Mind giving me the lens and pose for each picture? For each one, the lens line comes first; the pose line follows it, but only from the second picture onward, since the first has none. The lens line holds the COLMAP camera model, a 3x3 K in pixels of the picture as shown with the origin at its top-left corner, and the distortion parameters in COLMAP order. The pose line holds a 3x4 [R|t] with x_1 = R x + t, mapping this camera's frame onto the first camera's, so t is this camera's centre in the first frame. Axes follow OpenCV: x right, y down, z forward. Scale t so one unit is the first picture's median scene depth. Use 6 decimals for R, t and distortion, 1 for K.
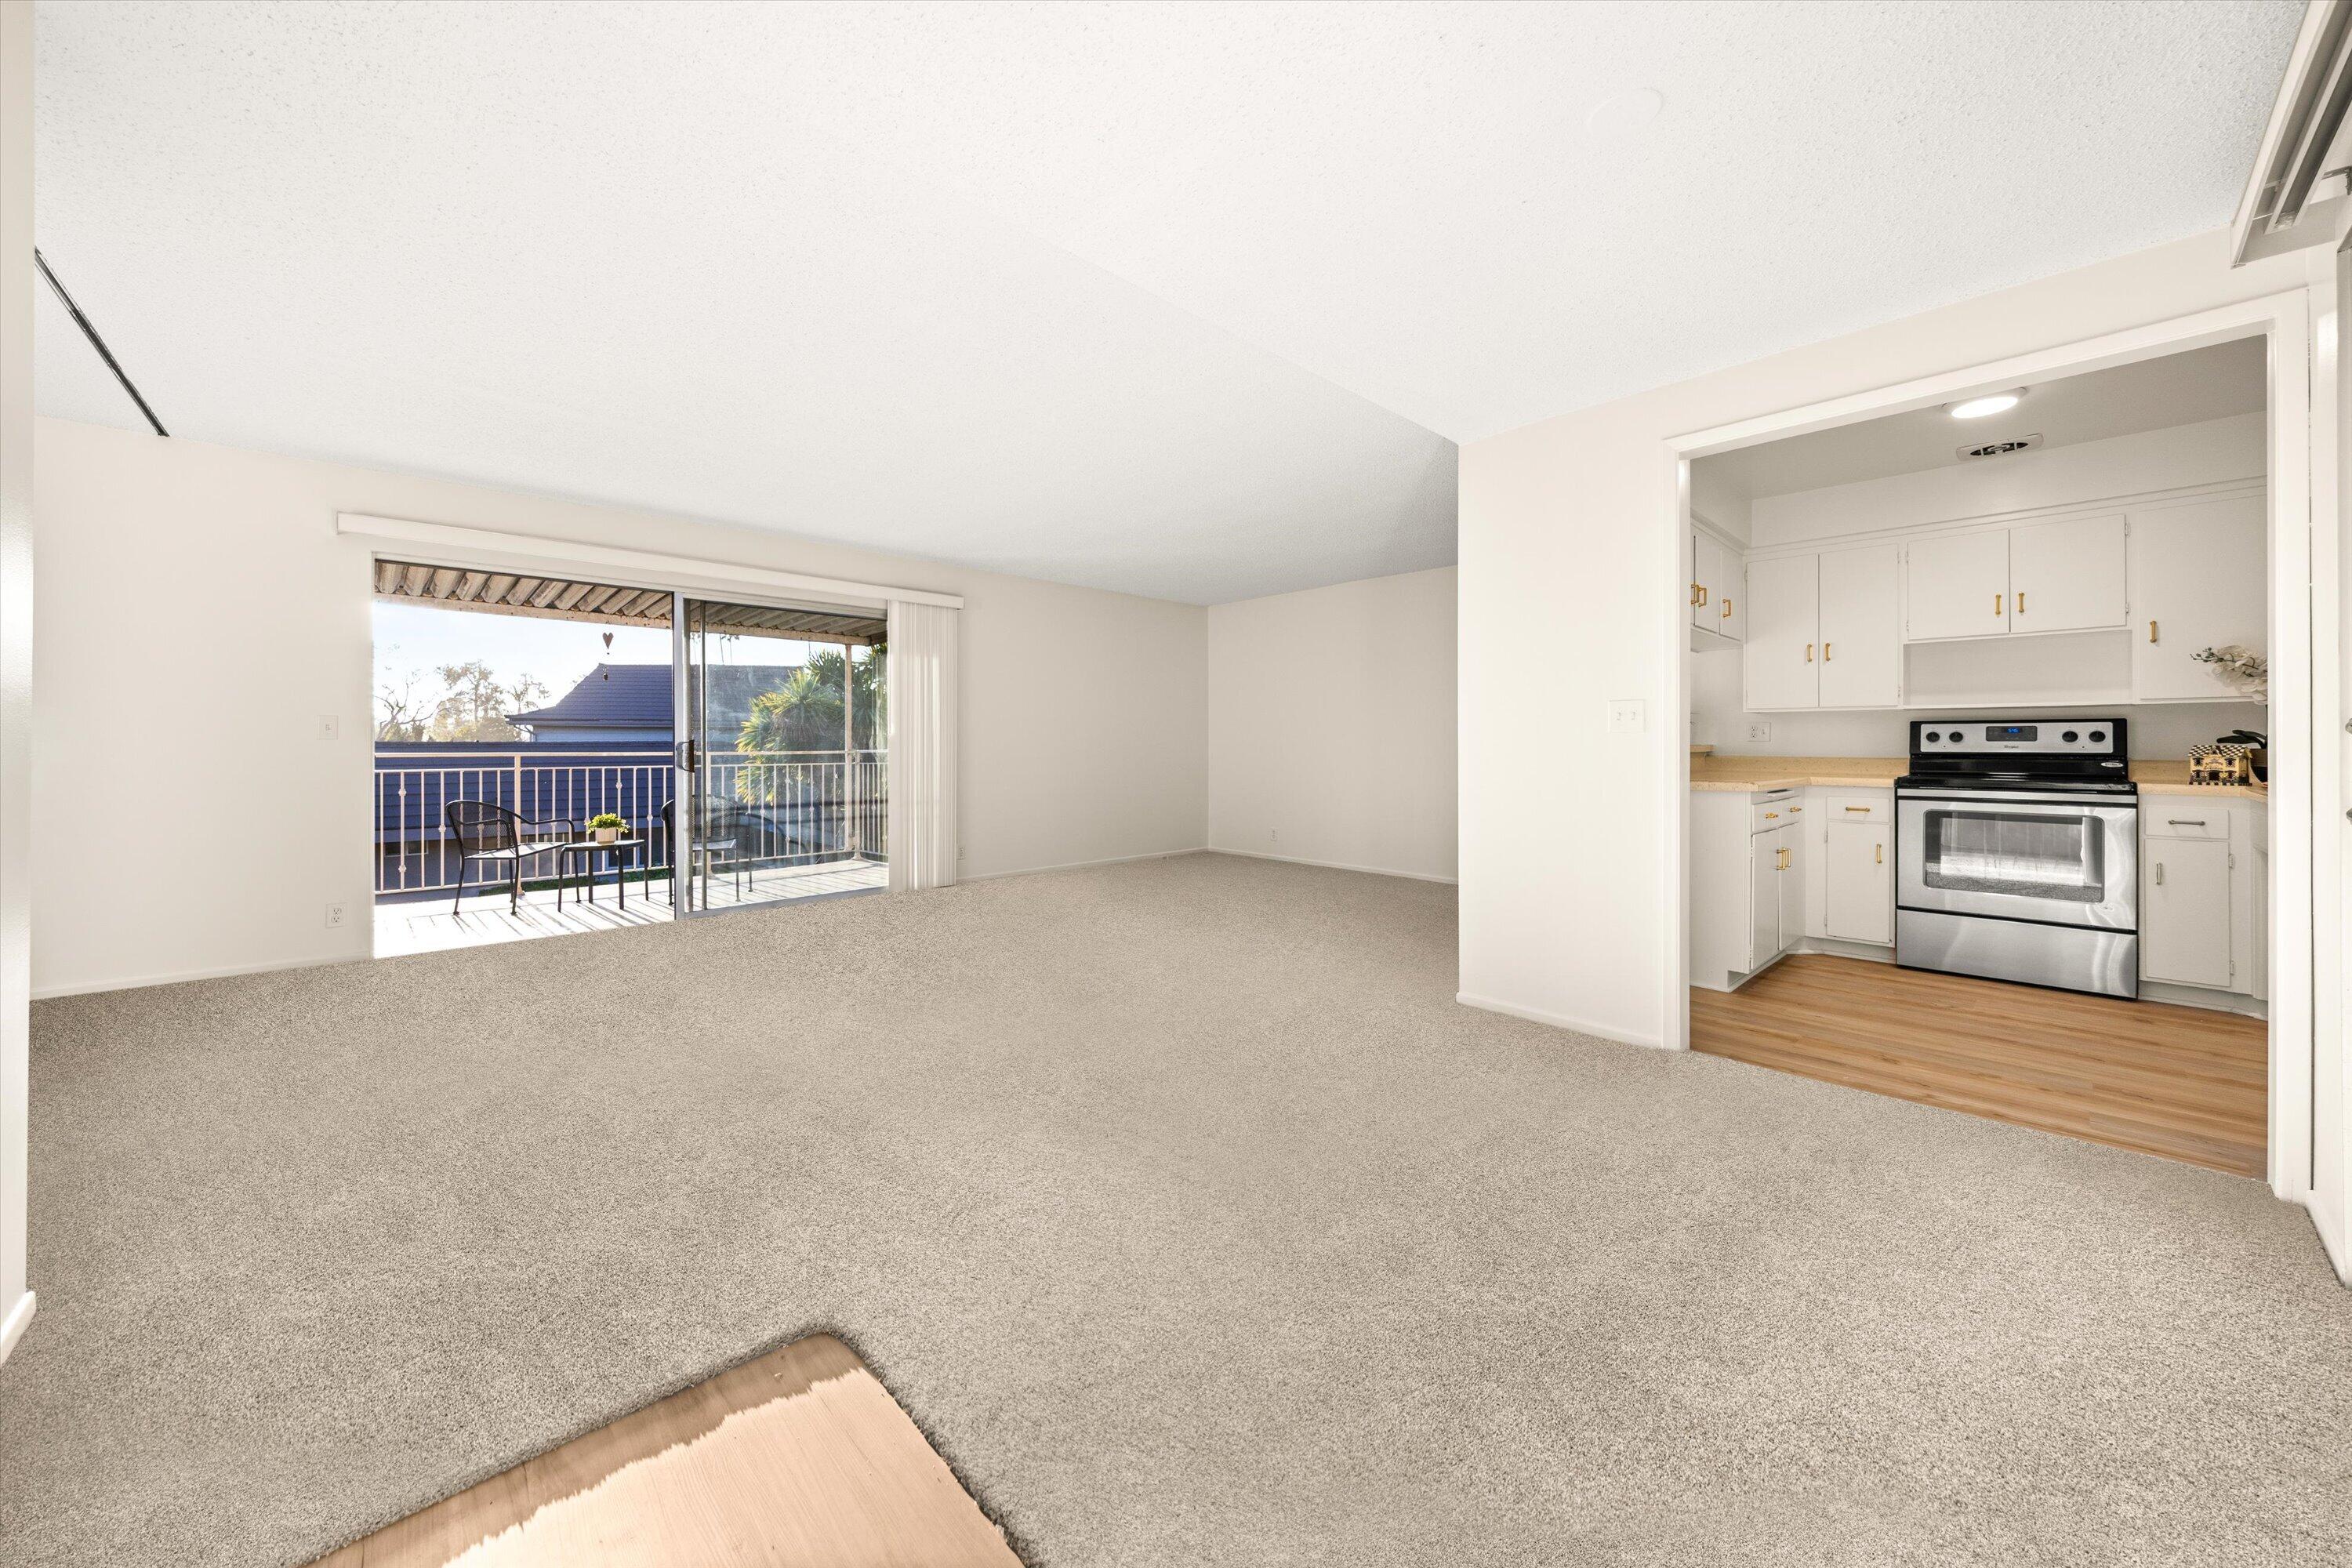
lens RADIAL K [[845.2, 0, 1174.3], [0, 845.2, 743.4], [0, 0, 1]] dist [-0.000807, -0.000077]
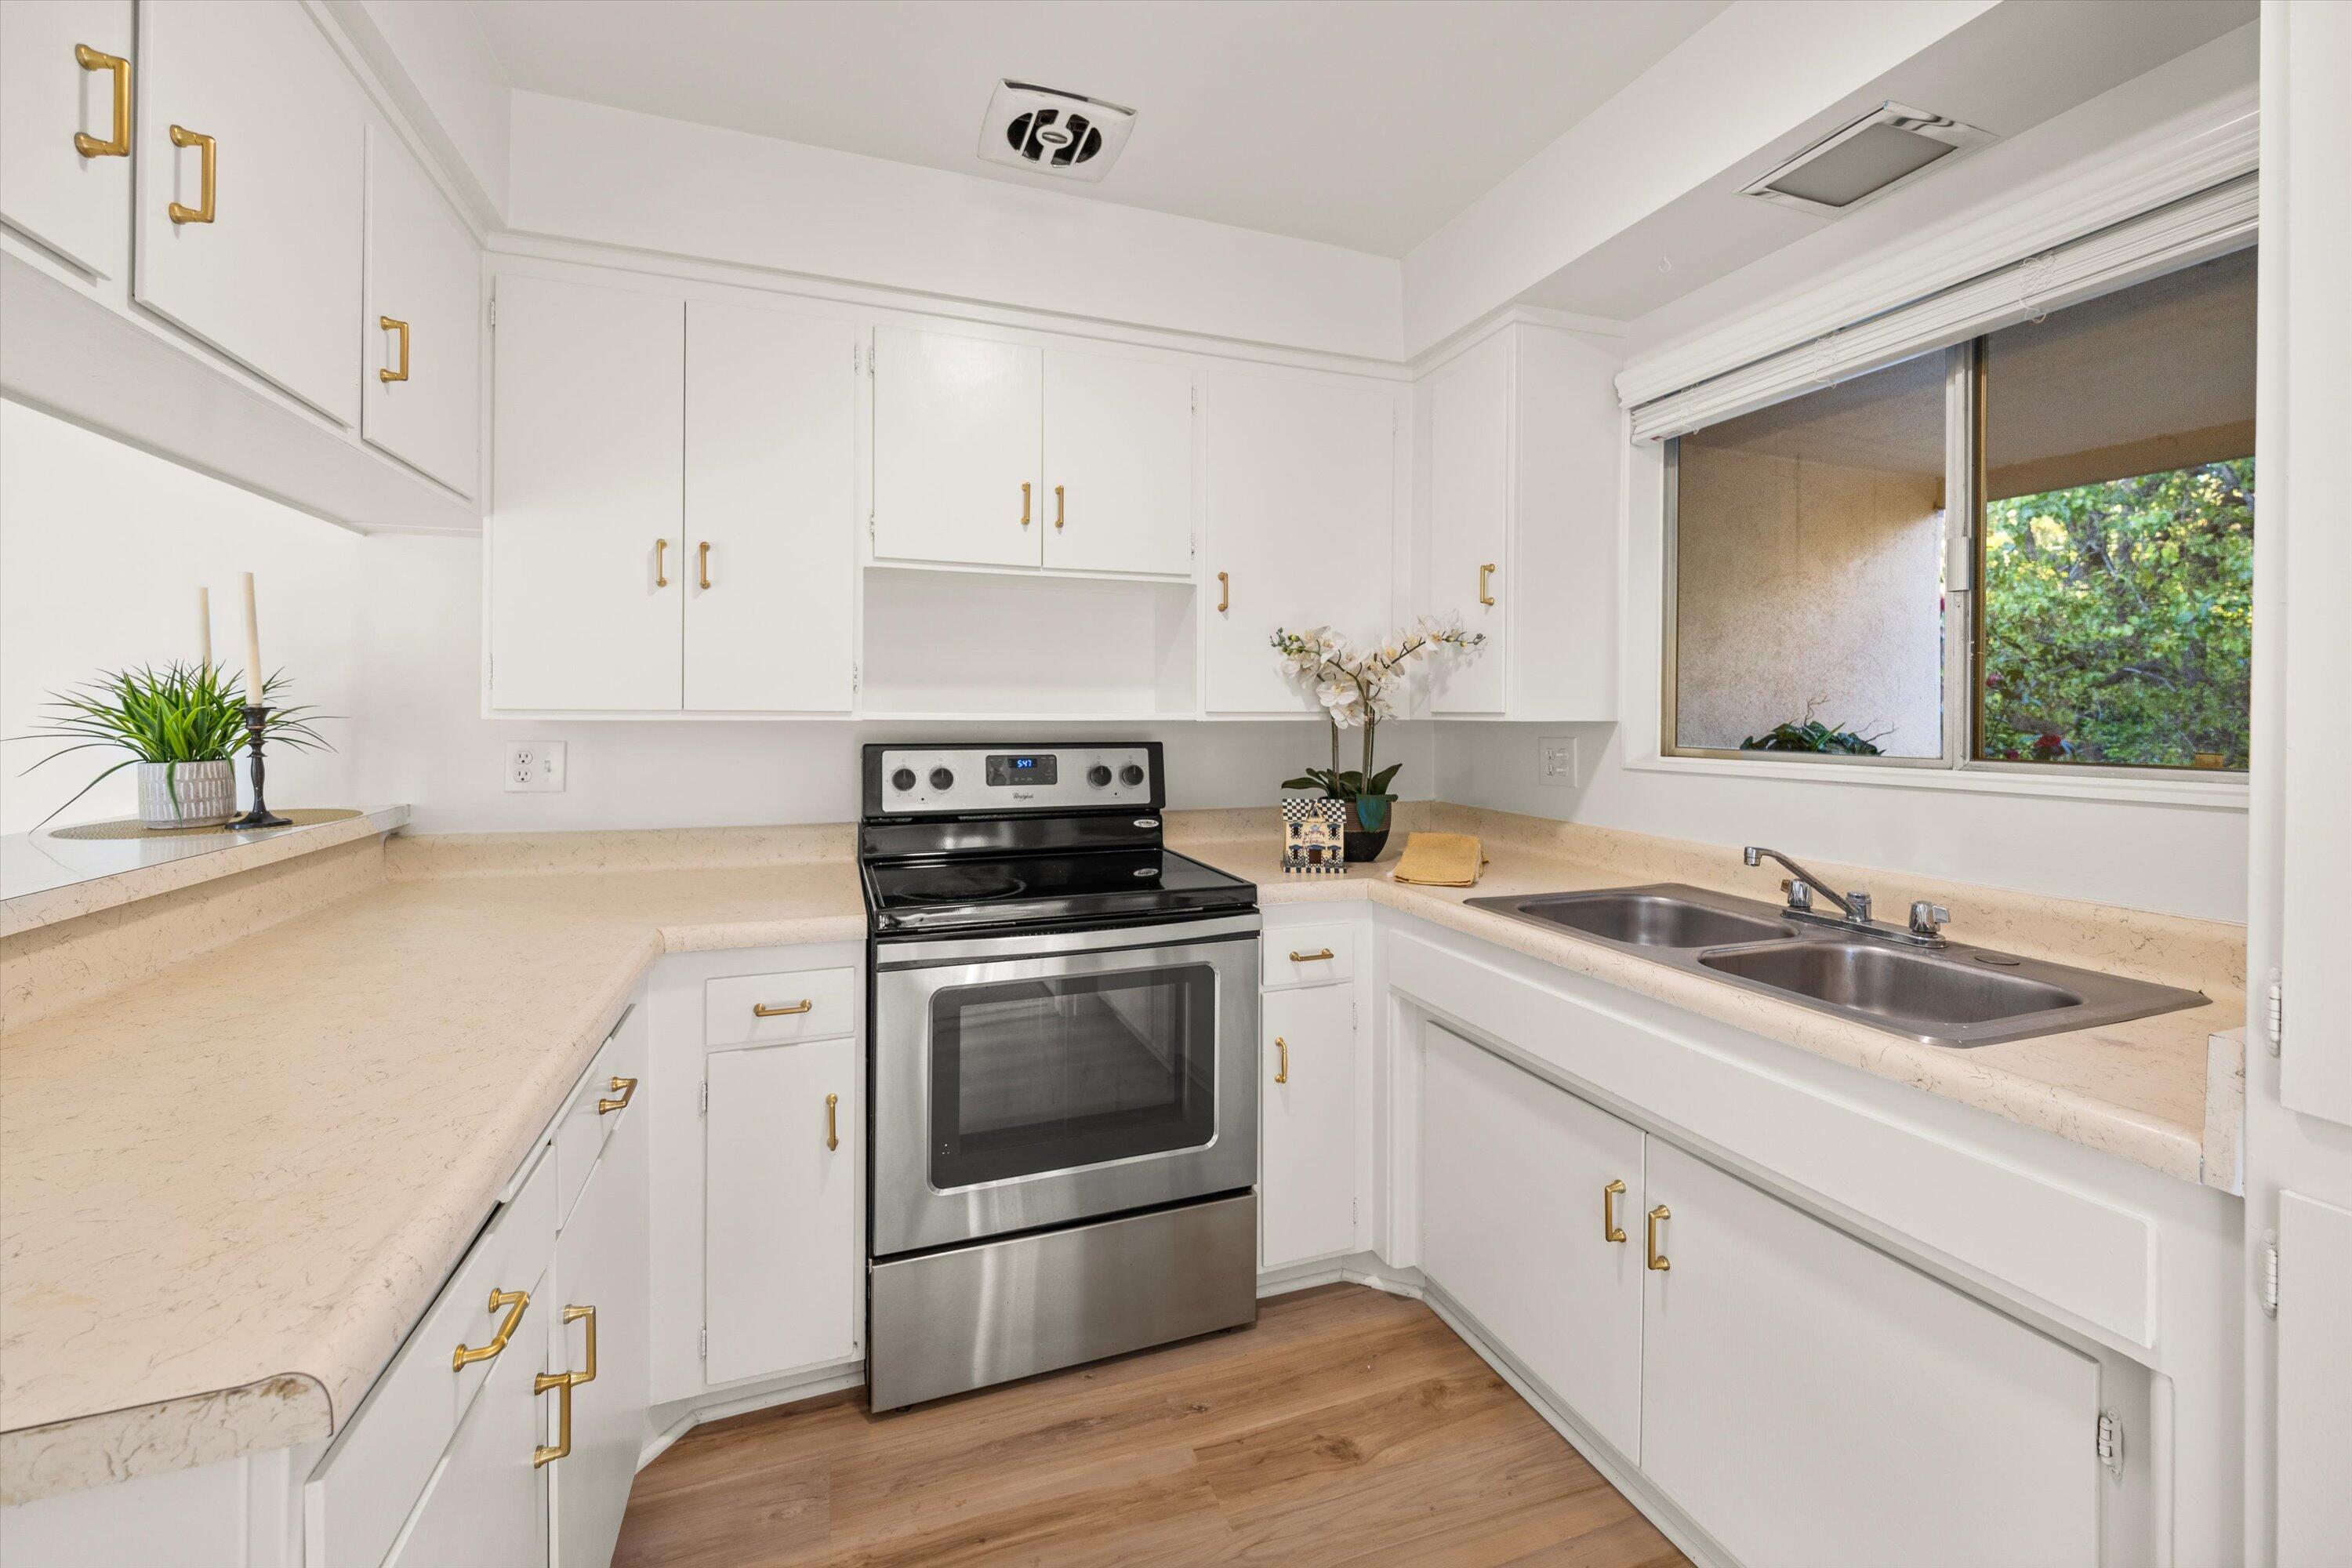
lens RADIAL K [[873.1, 0, 1123.8], [0, 873.1, 709.3], [0, 0, 1]] dist [-0.010643, -0.000386]
pose [[0.422772, 0.001295, 0.906235, 0.556576], [-0.004743, 0.999988, 0.000784, -0.049979], [-0.906224, -0.004629, 0.422773, 0.741301]]
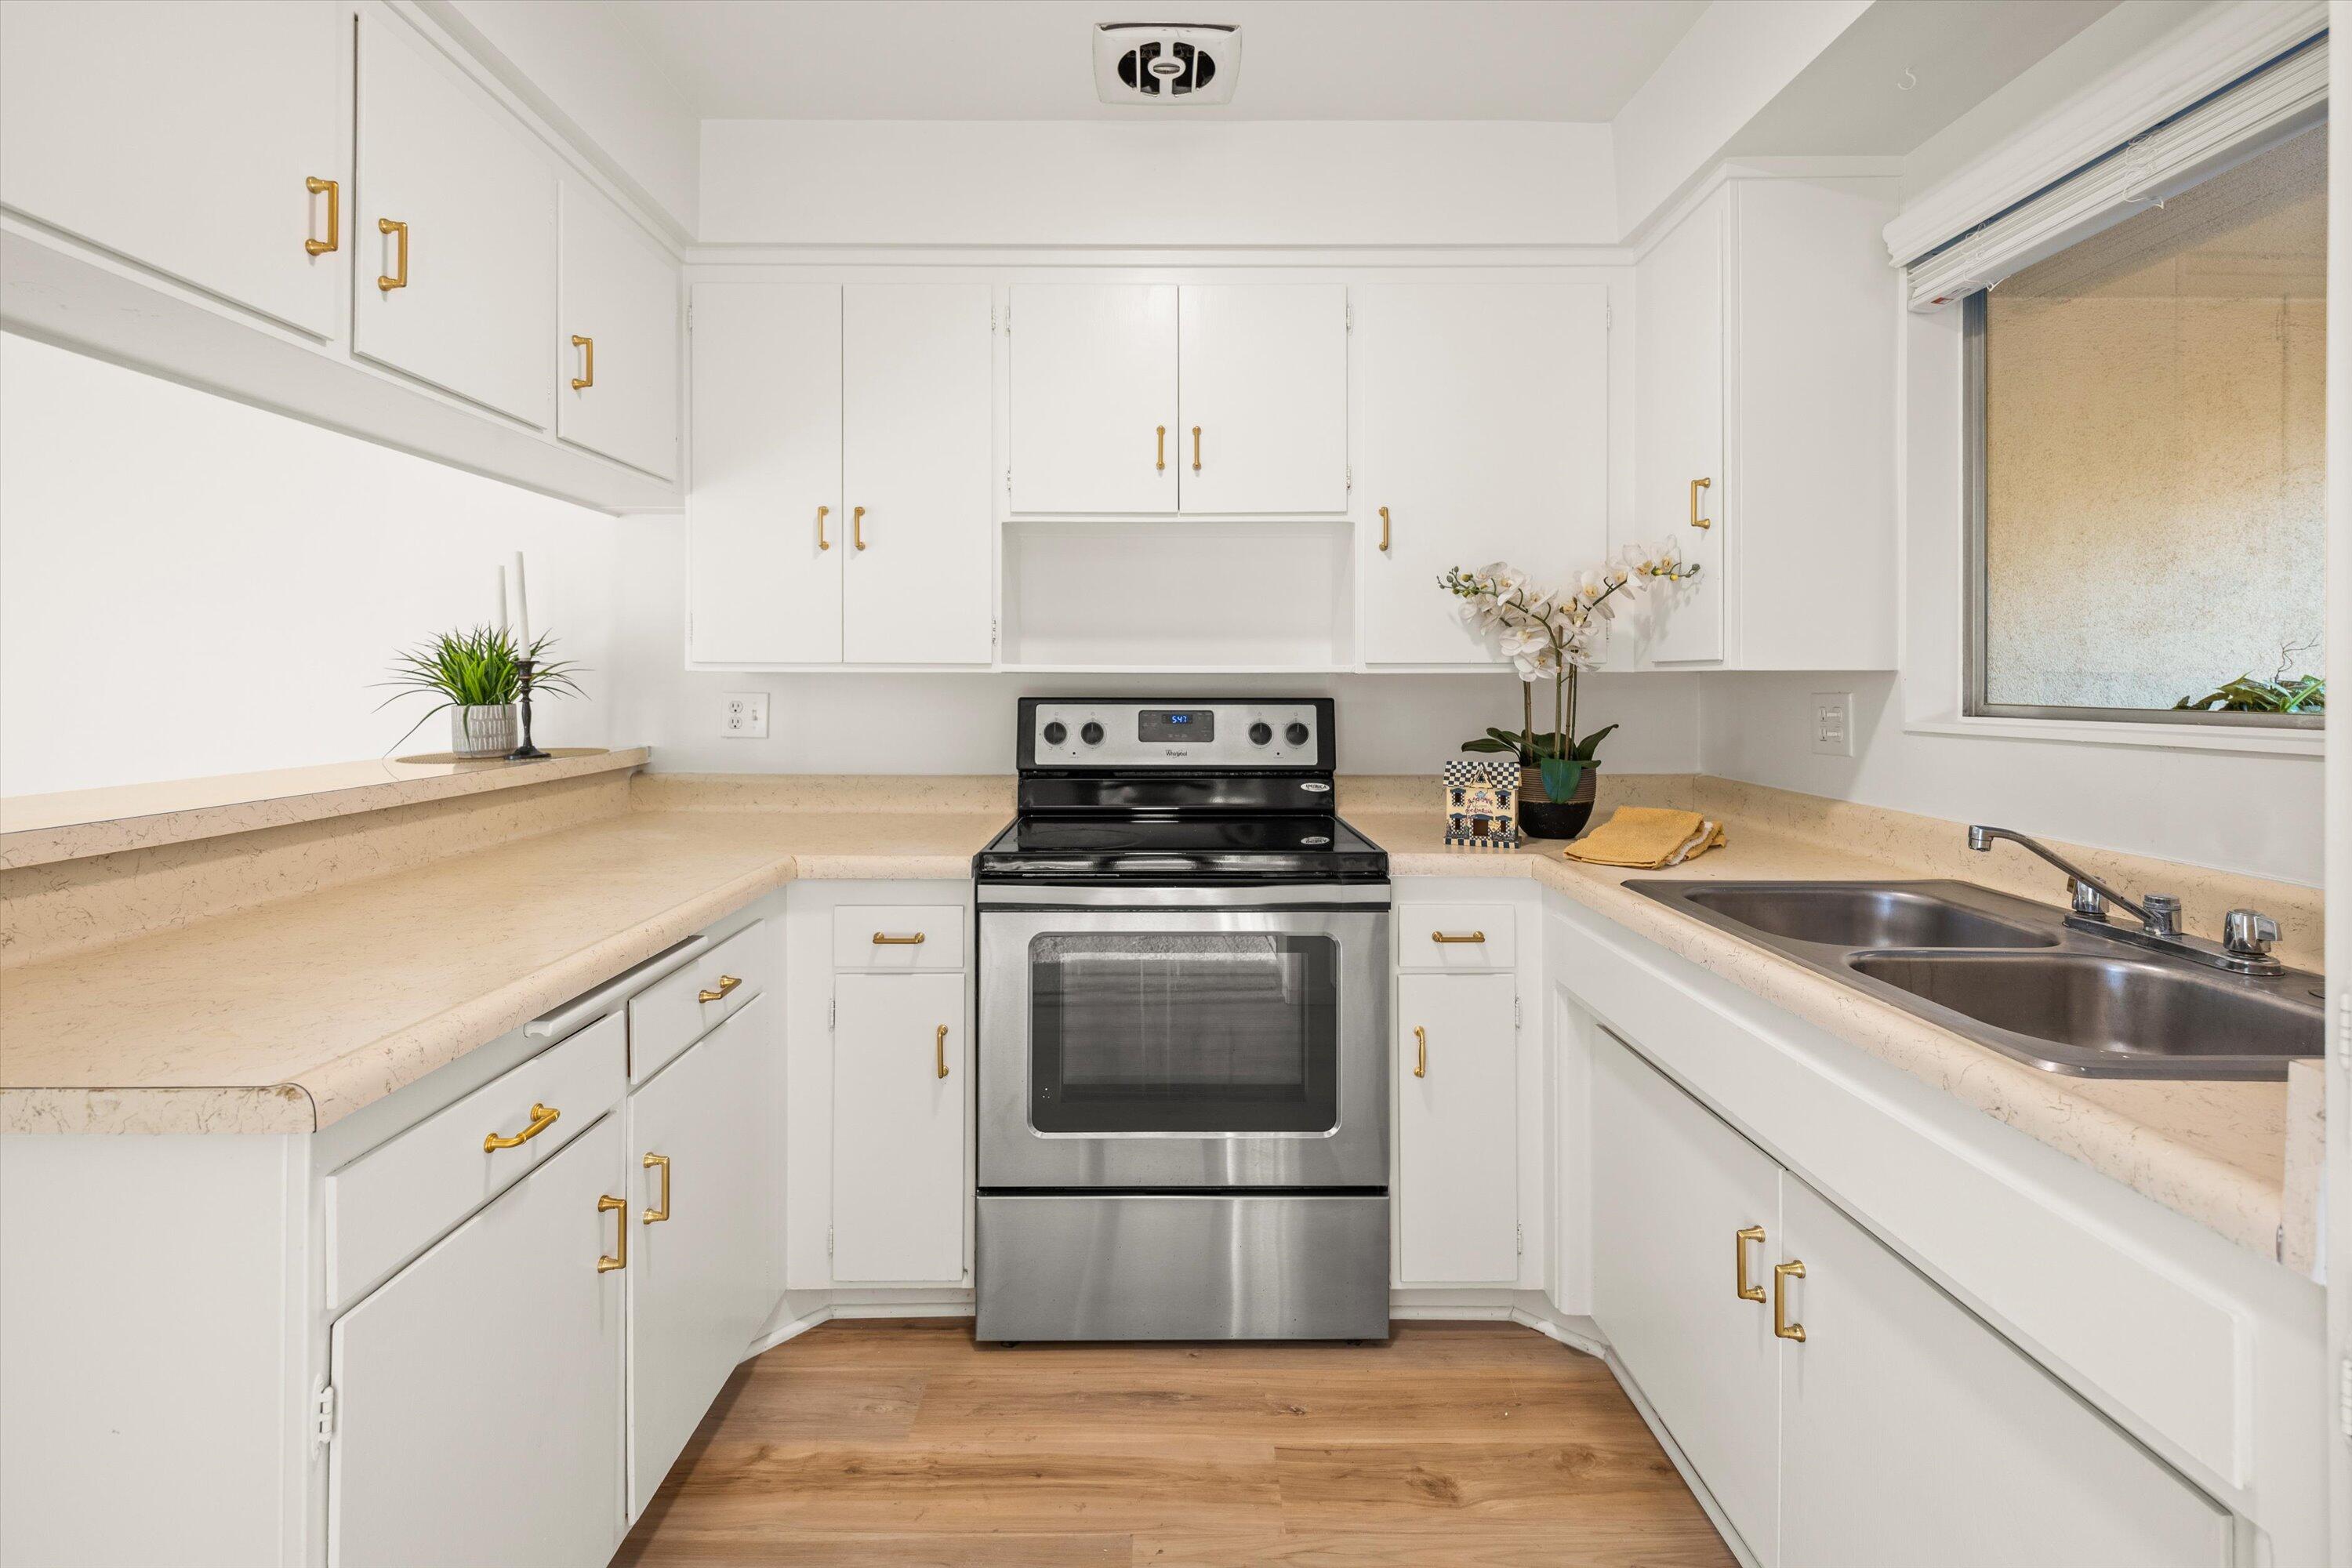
lens RADIAL K [[976.4, 0, 1166.7], [0, 976.4, 675.4], [0, 0, 1]] dist [-0.003180, -0.005314]
pose [[0.683911, 0.002344, 0.729561, 0.592014], [-0.001347, 0.999997, -0.001950, -0.040593], [-0.729564, 0.000351, 0.683913, 0.635256]]
